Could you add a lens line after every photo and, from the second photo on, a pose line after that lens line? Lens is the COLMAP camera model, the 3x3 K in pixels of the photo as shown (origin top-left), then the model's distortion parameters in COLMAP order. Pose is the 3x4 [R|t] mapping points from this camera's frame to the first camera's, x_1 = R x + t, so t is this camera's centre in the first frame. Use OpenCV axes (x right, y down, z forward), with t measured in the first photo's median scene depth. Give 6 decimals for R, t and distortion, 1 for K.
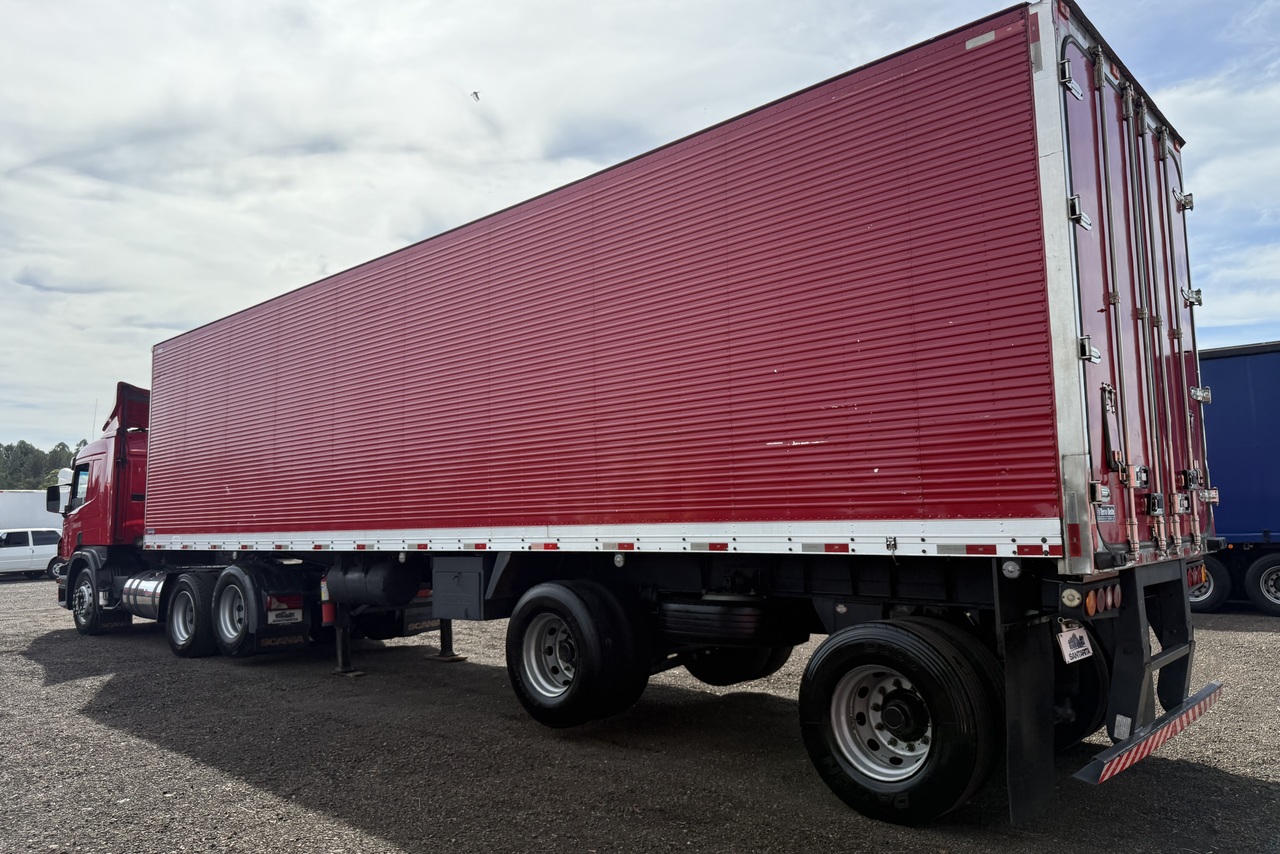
lens RADIAL K [[895.9, 0, 639.3], [0, 895.9, 417.4], [0, 0, 1]] dist [0.085759, -0.000174]
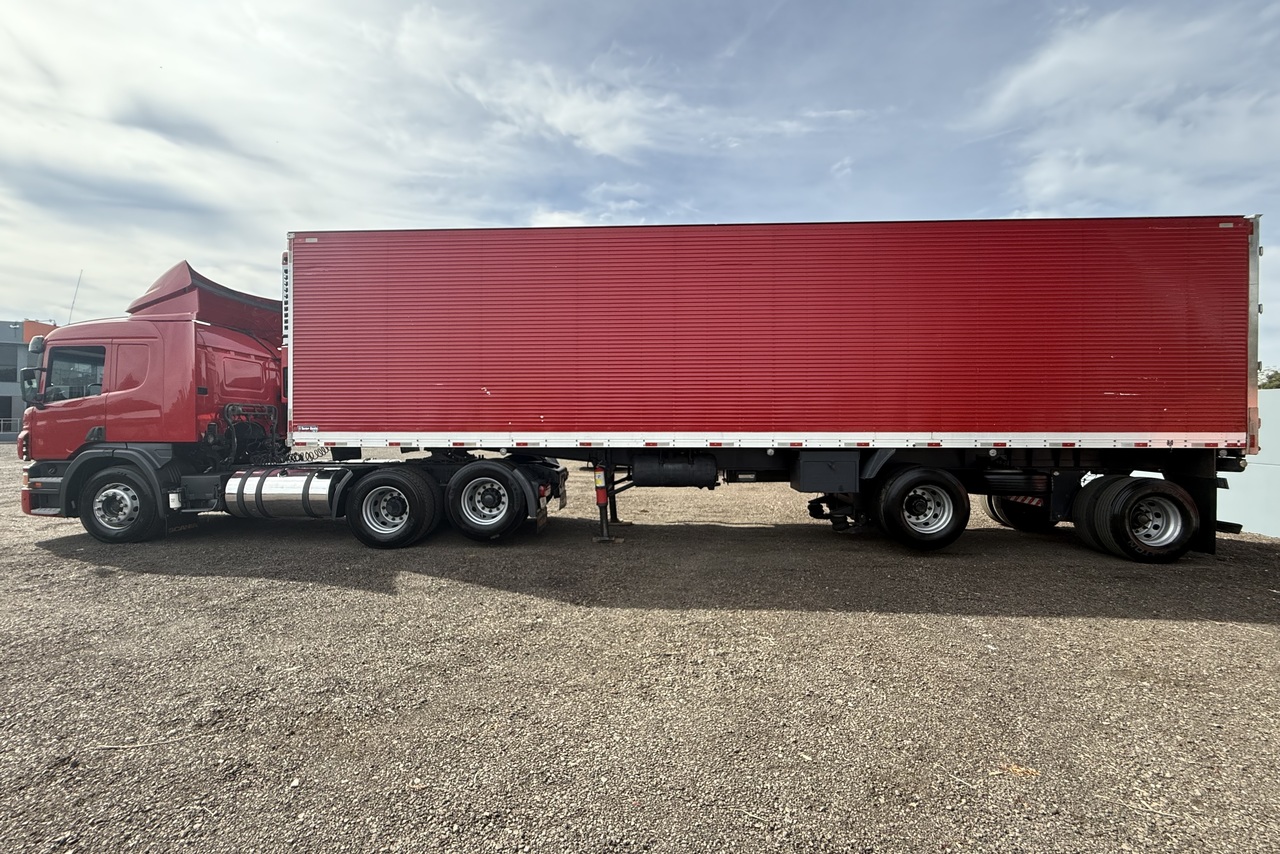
lens RADIAL K [[509.8, 0, 646.5], [0, 509.8, 414.1], [0, 0, 1]] dist [0.001668, 0.000158]
pose [[0.765003, 0.035996, 0.643020, -0.912927], [-0.090620, 0.994520, 0.052139, 0.073253], [-0.637619, -0.098157, 0.764073, 0.528425]]
